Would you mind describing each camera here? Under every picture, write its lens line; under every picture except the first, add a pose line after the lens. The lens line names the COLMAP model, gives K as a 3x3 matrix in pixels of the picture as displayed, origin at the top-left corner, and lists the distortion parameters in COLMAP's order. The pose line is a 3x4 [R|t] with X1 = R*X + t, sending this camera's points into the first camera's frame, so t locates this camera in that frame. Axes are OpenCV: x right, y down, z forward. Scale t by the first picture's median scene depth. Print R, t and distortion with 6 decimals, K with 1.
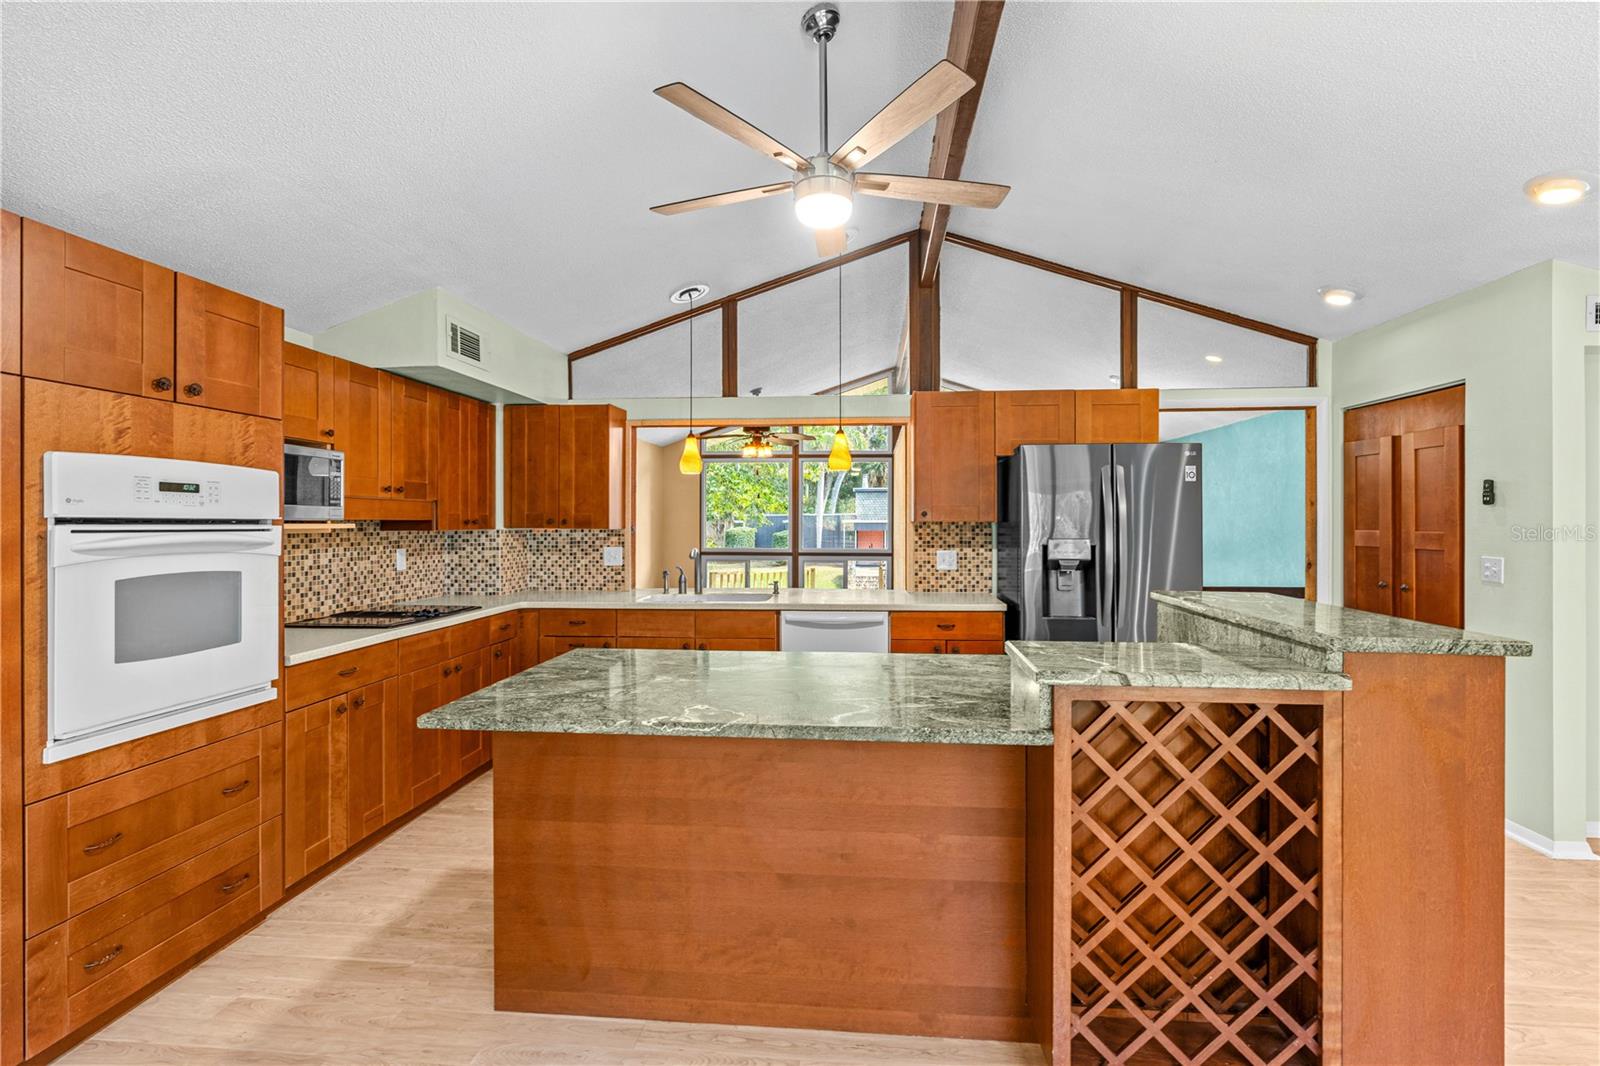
lens RADIAL K [[729.6, 0, 800.9], [0, 729.6, 518.1], [0, 0, 1]] dist [-0.005732, 0.002339]
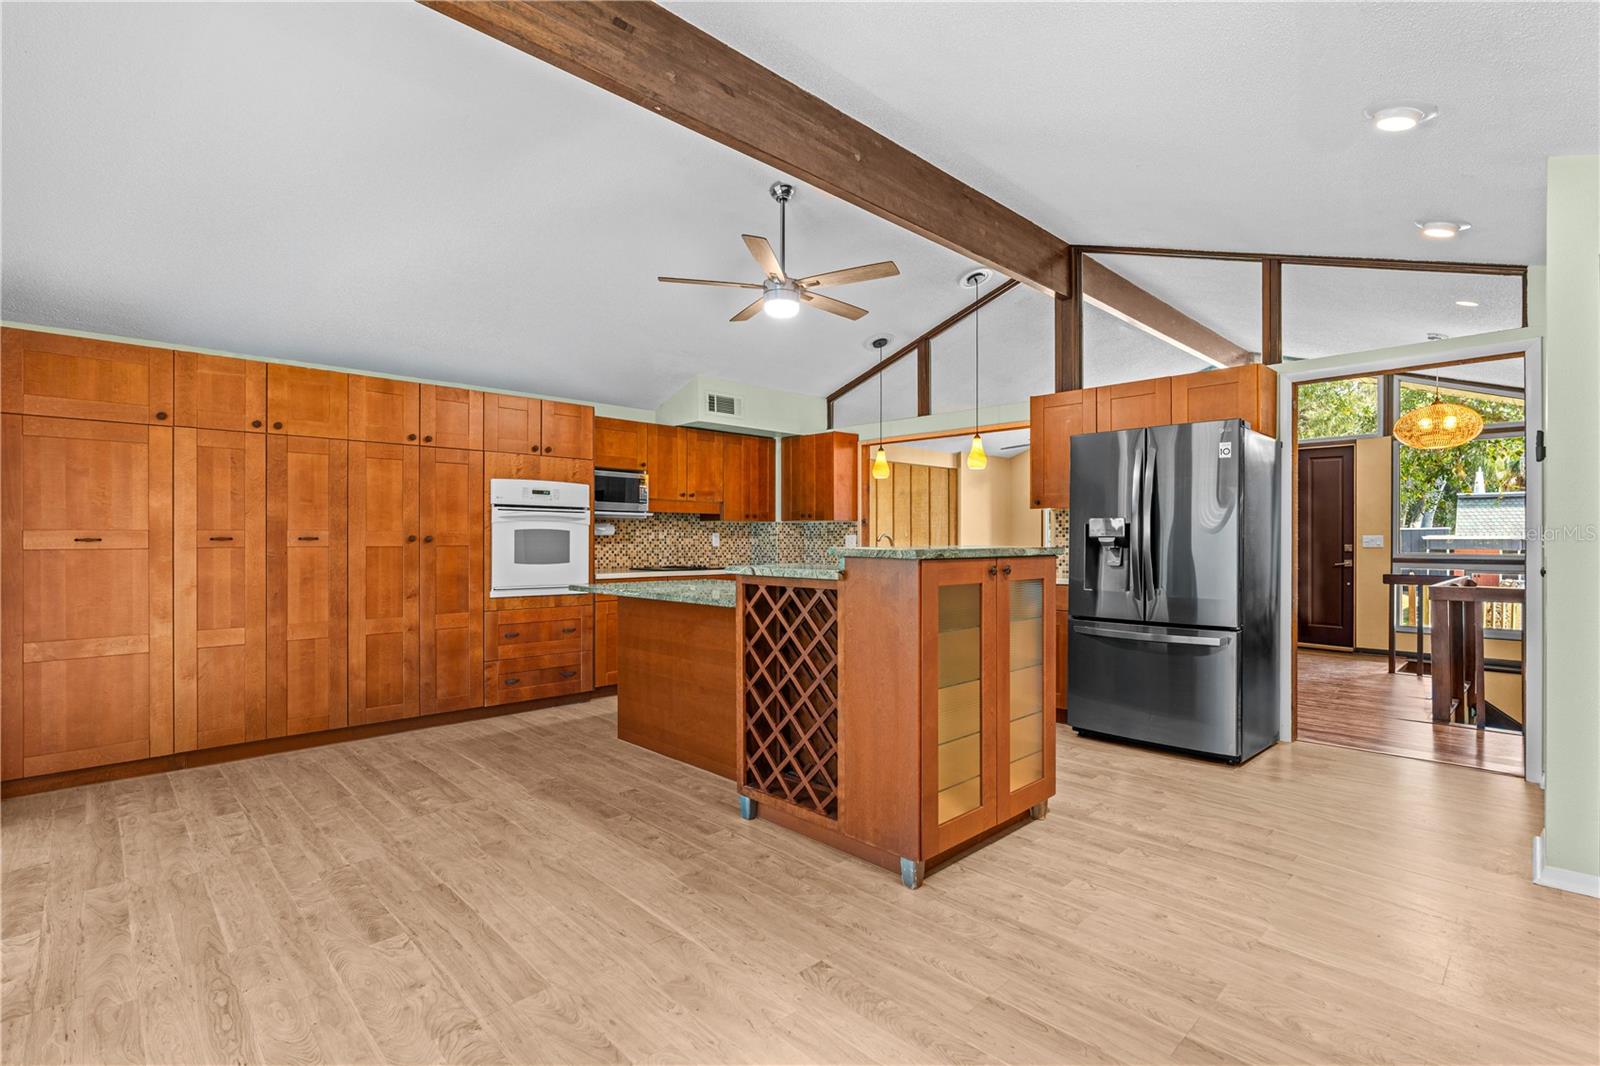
lens RADIAL K [[729.6, 0, 801.2], [0, 729.6, 539.6], [0, 0, 1]] dist [-0.005732, 0.002339]
pose [[0.762955, 0.003322, -0.646443, 1.087991], [-0.000664, 0.999990, 0.004356, 0.083315], [0.646451, -0.002895, 0.762950, -0.203398]]
